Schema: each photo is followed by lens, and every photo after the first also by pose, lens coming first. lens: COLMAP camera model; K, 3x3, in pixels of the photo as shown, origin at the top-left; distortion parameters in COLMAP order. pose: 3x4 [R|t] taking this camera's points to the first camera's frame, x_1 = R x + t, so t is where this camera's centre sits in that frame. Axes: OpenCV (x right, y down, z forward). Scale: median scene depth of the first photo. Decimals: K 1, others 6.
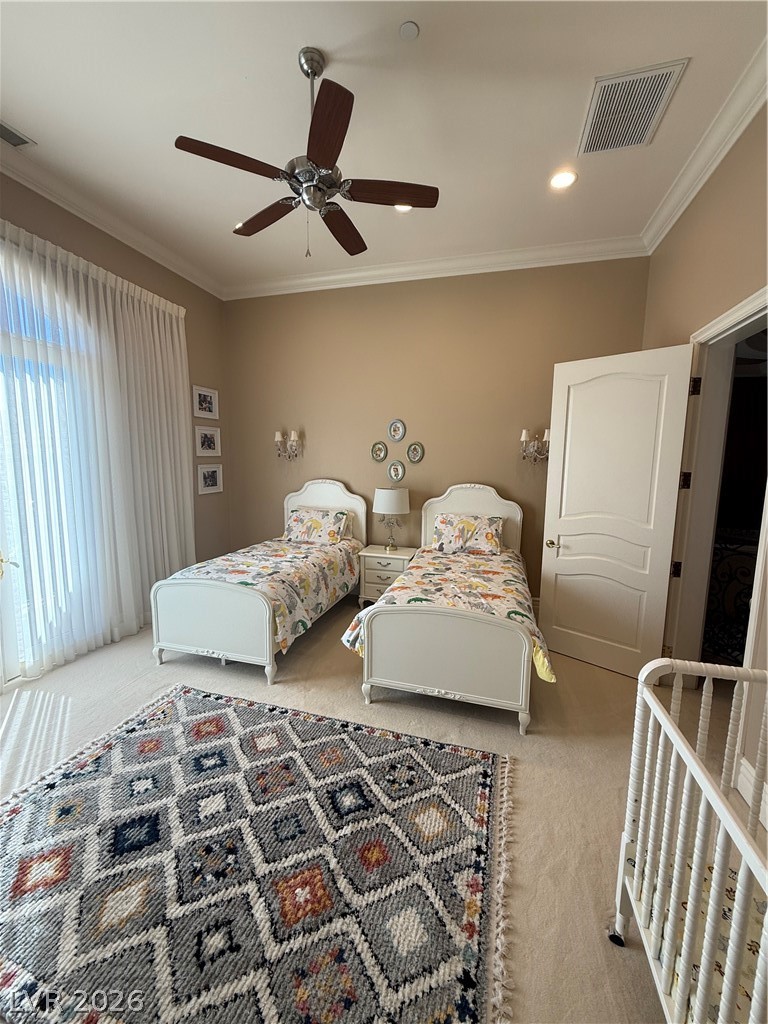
lens RADIAL K [[409.0, 0, 383.0], [0, 409.0, 511.0], [0, 0, 1]] dist [0.001139, -0.000248]
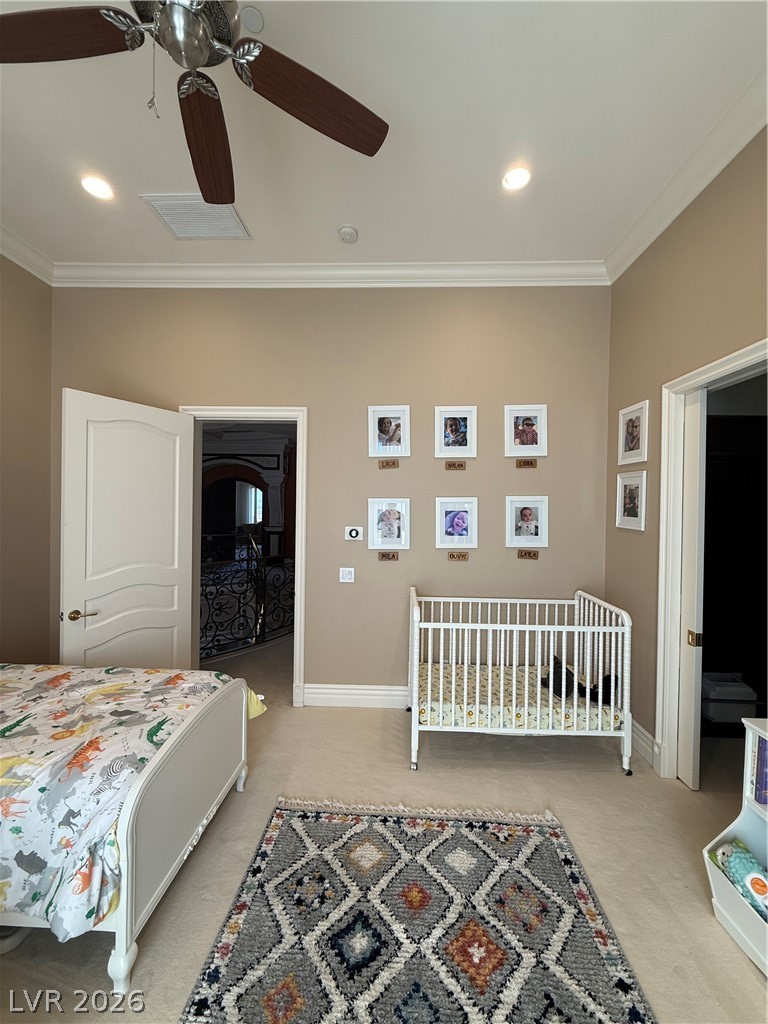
lens RADIAL K [[409.0, 0, 384.1], [0, 409.0, 512.1], [0, 0, 1]] dist [0.001139, -0.000248]
pose [[-0.250878, -0.028677, 0.967594, -0.840623], [0.102235, 0.993186, 0.055943, -0.170193], [-0.962605, 0.112956, -0.246236, 1.044489]]
